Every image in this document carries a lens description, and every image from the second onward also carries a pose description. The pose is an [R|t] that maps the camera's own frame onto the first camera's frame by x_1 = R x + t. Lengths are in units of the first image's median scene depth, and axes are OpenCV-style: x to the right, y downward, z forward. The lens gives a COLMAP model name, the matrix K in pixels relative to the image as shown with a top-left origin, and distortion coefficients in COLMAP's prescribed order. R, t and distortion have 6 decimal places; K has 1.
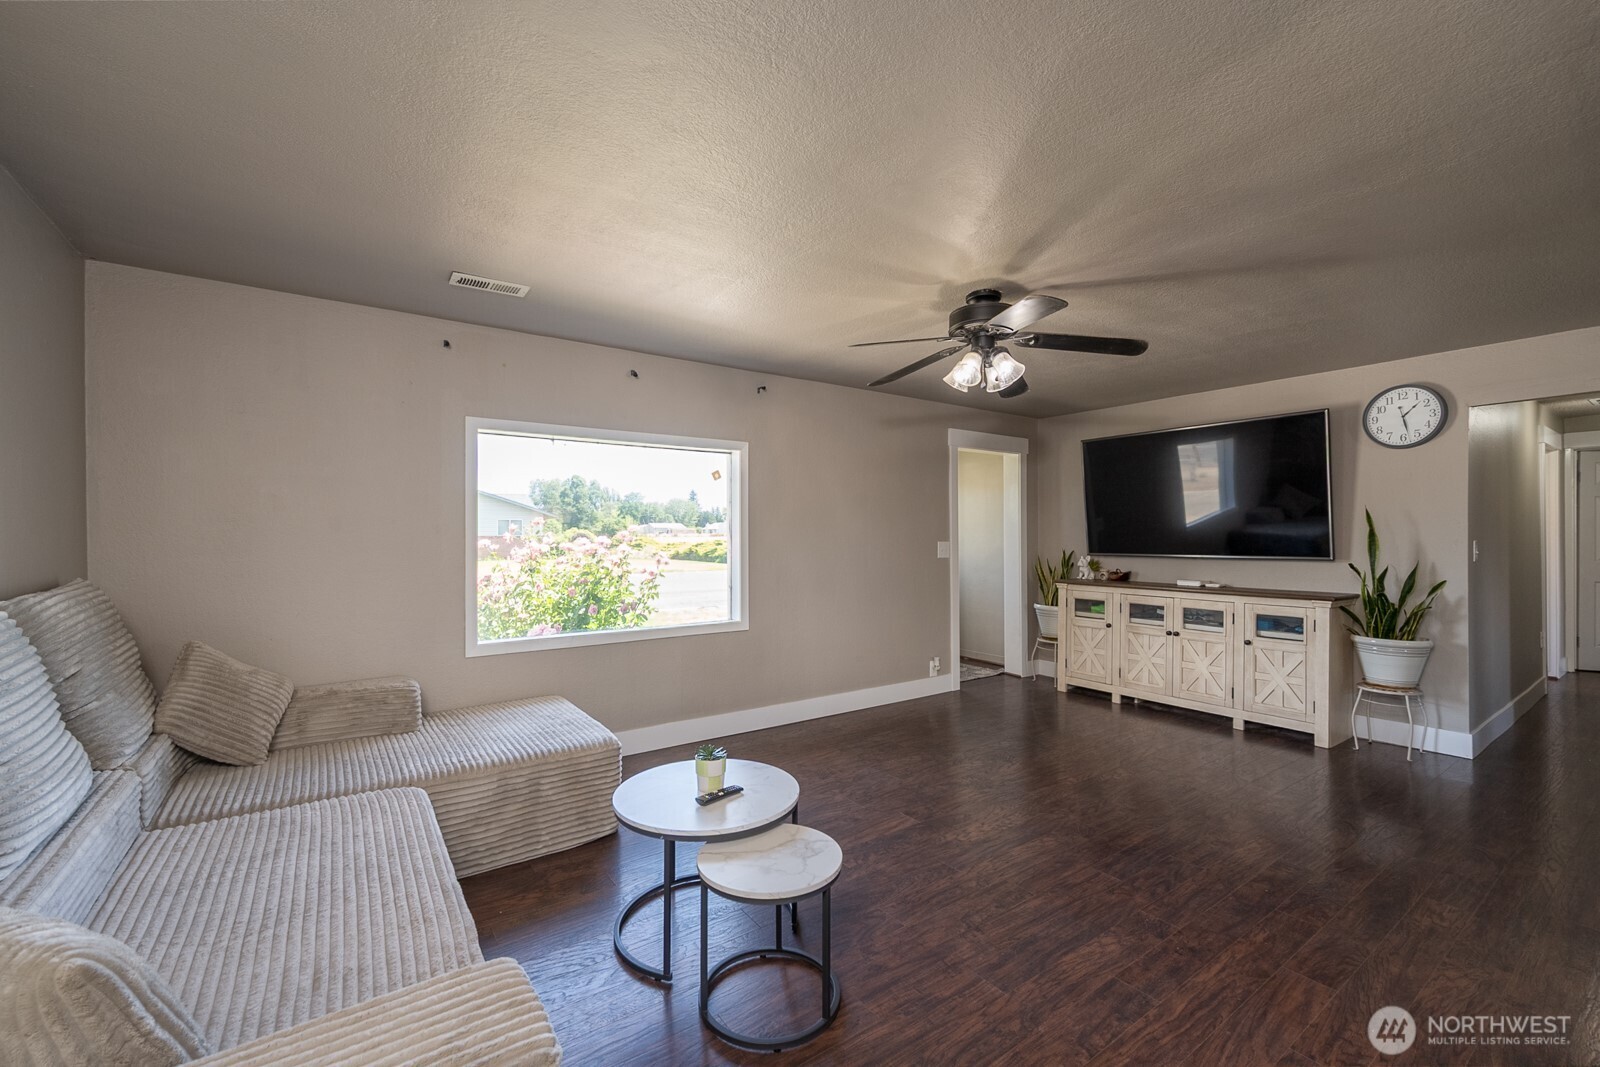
lens RADIAL K [[660.1, 0, 802.8], [0, 660.1, 535.9], [0, 0, 1]] dist [-0.002334, -0.000293]
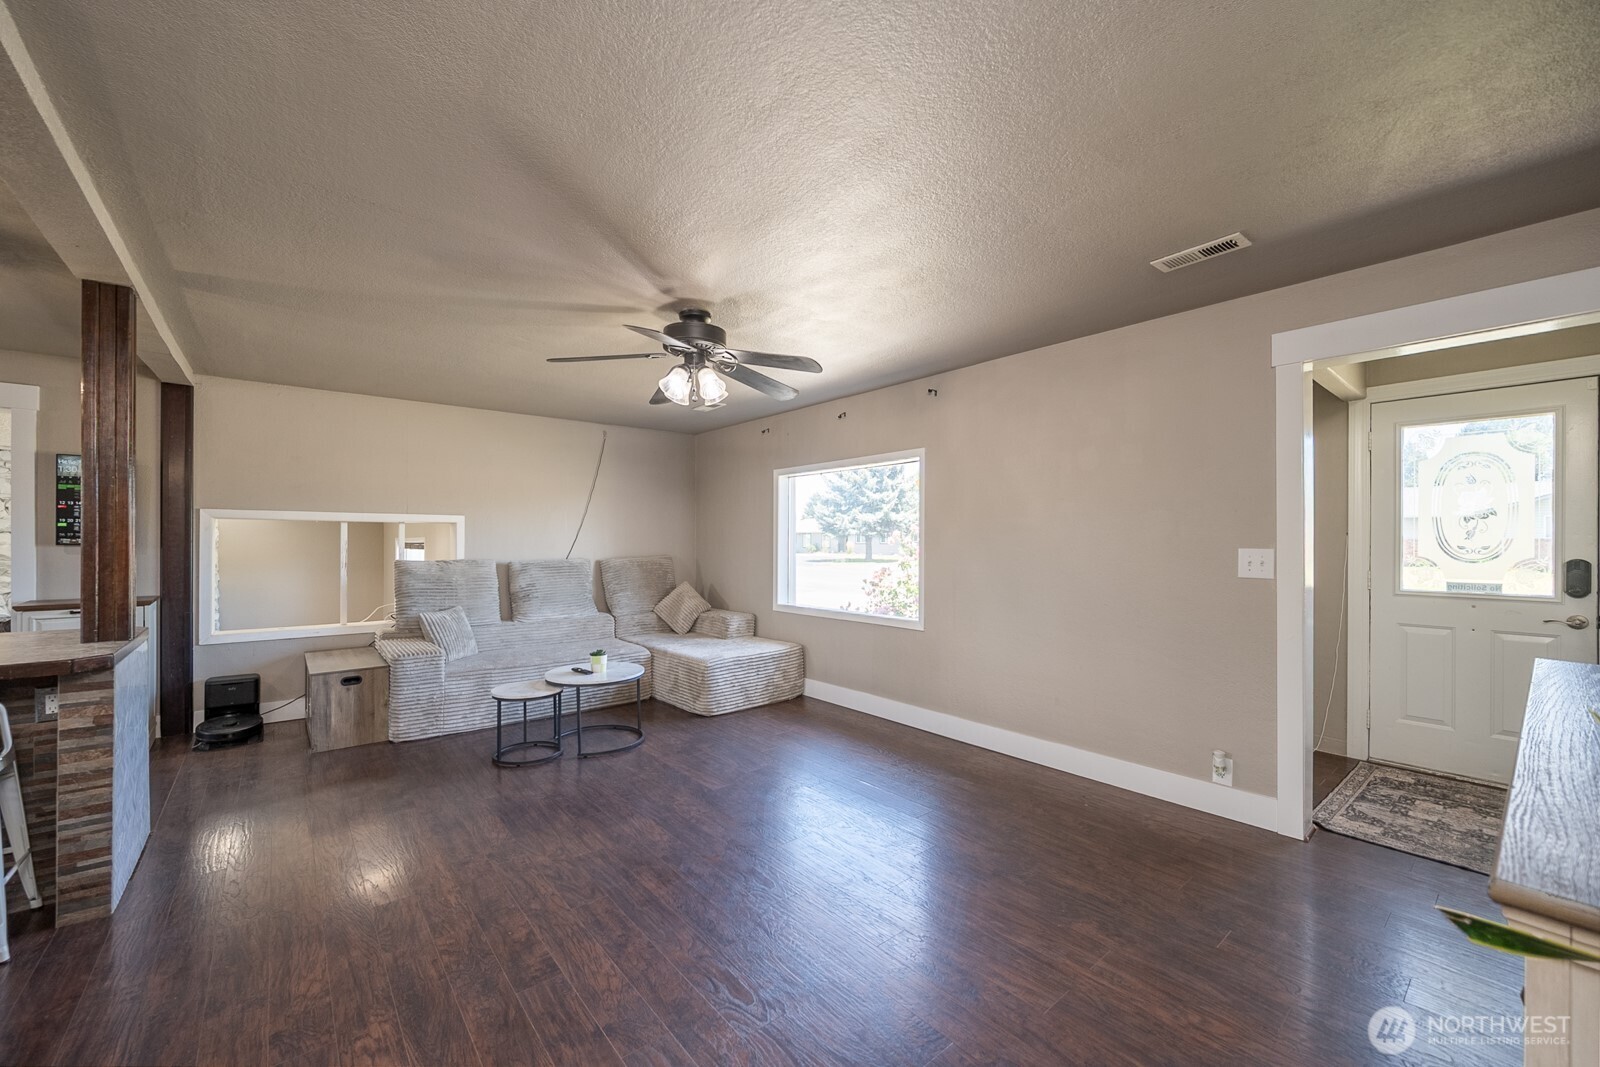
lens RADIAL K [[638.2, 0, 804.0], [0, 638.2, 538.4], [0, 0, 1]] dist [-0.000871, -0.000251]
pose [[0.074090, -0.001779, -0.997250, 0.894347], [0.004206, 0.999990, -0.001472, -0.000201], [0.997243, -0.004086, 0.074097, 0.745465]]
